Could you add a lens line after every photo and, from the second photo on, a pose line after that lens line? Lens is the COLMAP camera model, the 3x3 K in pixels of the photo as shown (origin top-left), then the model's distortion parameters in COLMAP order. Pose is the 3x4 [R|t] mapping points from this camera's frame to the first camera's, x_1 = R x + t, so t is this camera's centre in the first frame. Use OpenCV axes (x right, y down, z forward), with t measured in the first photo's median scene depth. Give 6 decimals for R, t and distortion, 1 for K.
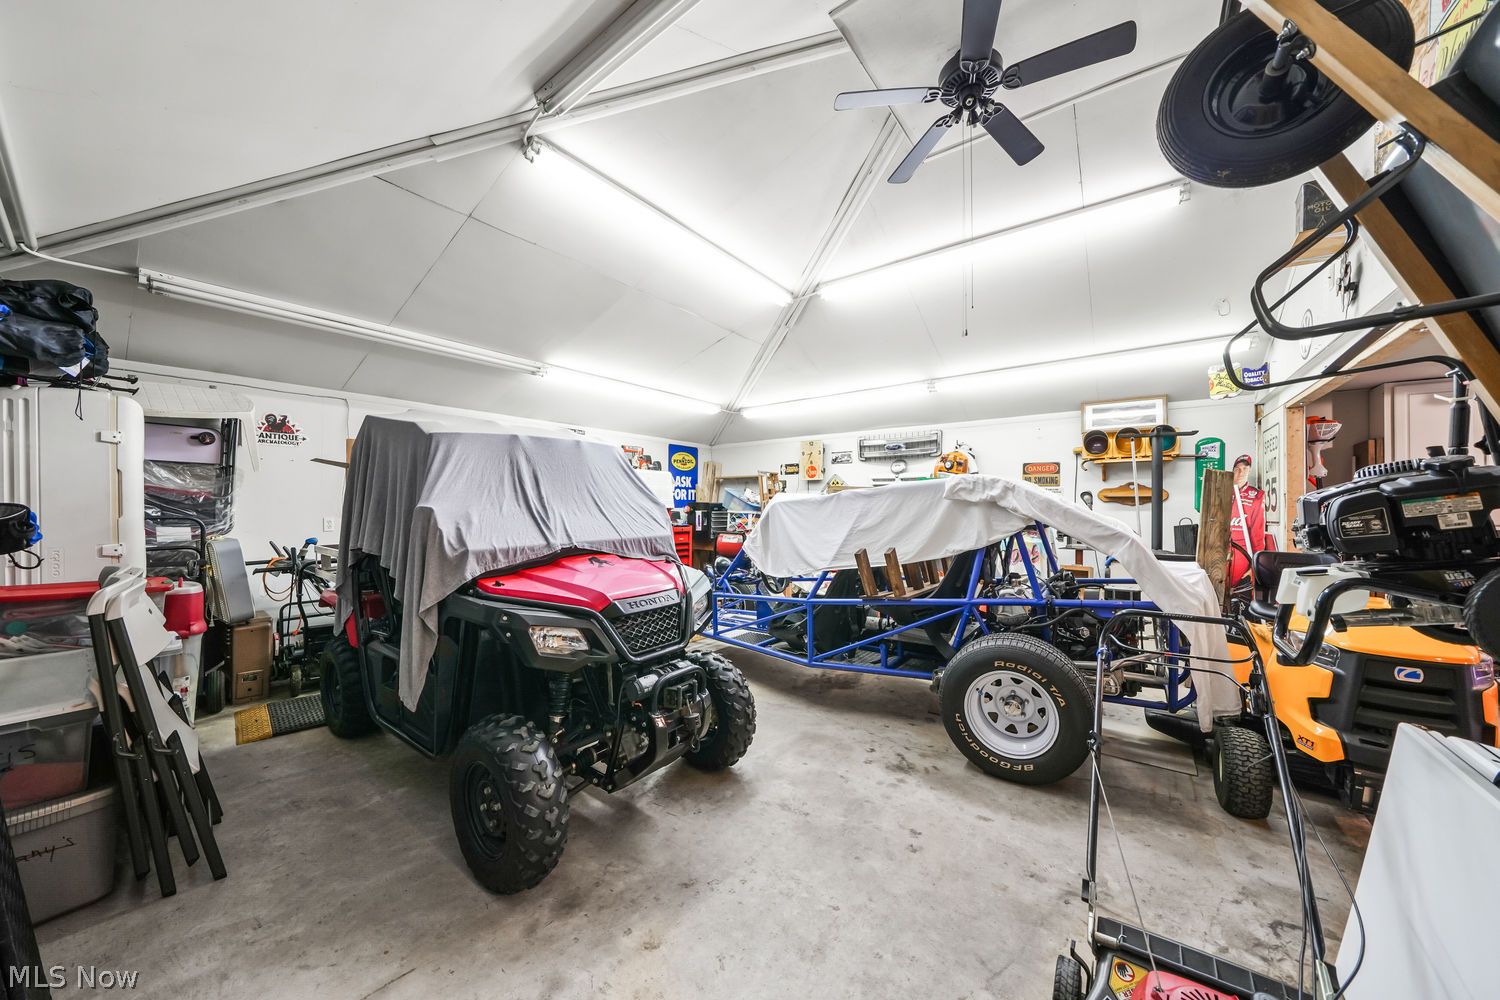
lens RADIAL K [[516.7, 0, 746.2], [0, 516.7, 505.2], [0, 0, 1]] dist [-0.013171, 0.000386]
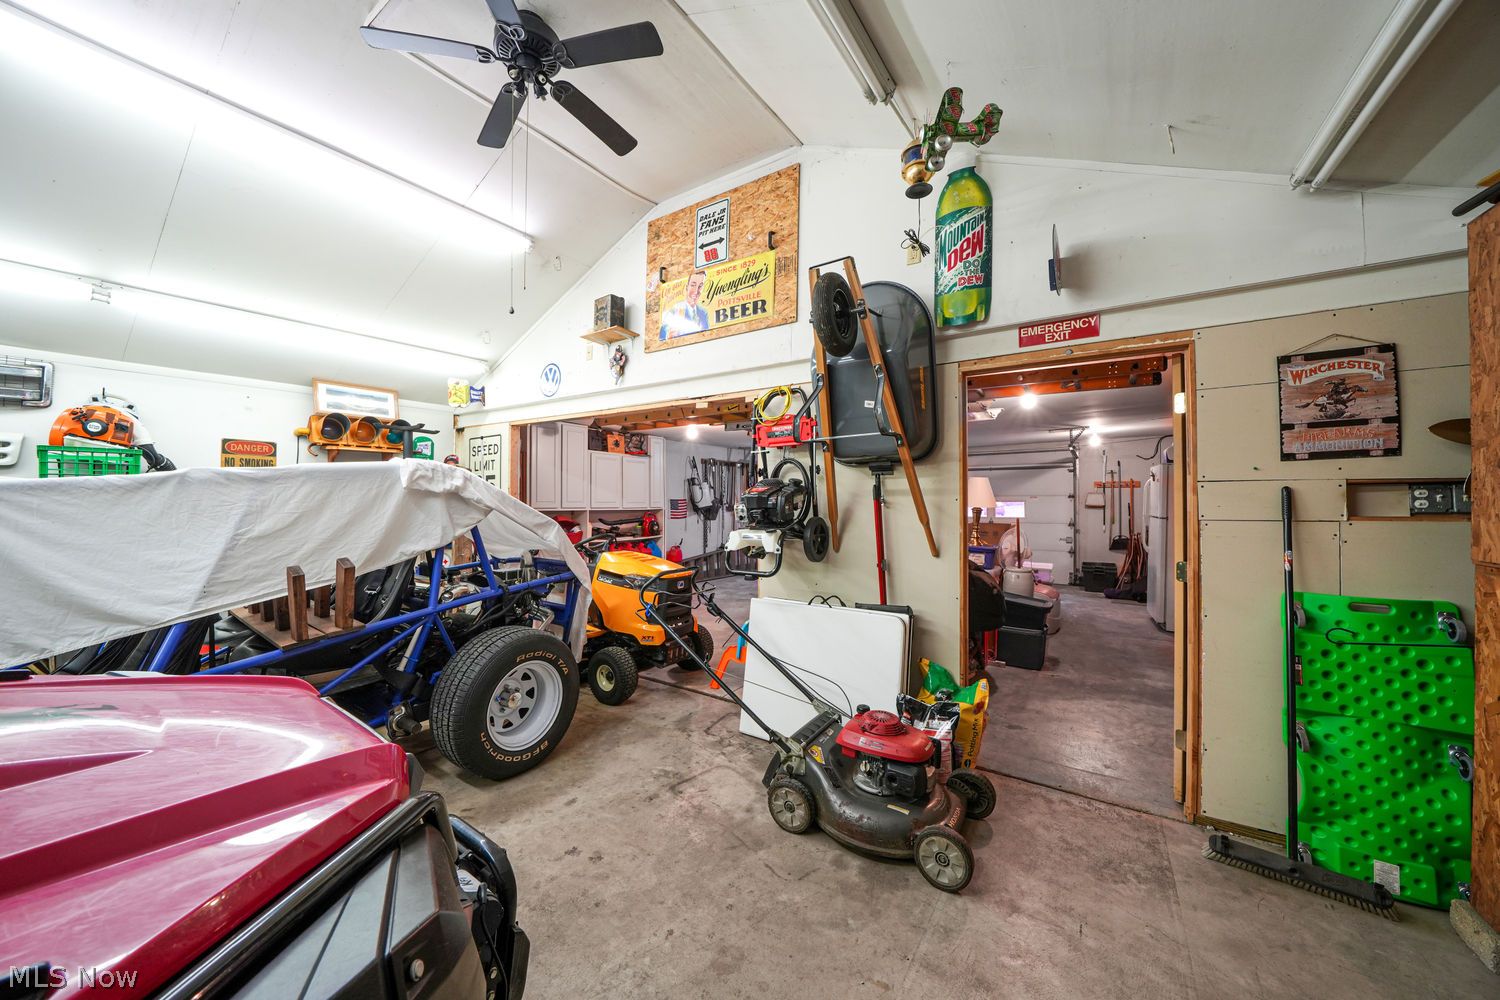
lens RADIAL K [[516.7, 0, 747.9], [0, 516.7, 497.0], [0, 0, 1]] dist [-0.013171, 0.000386]
pose [[-0.032710, 0.000010, 0.999465, -0.380689], [-0.004954, 0.999988, -0.000172, -0.001229], [-0.999453, -0.004957, -0.032710, 0.451133]]
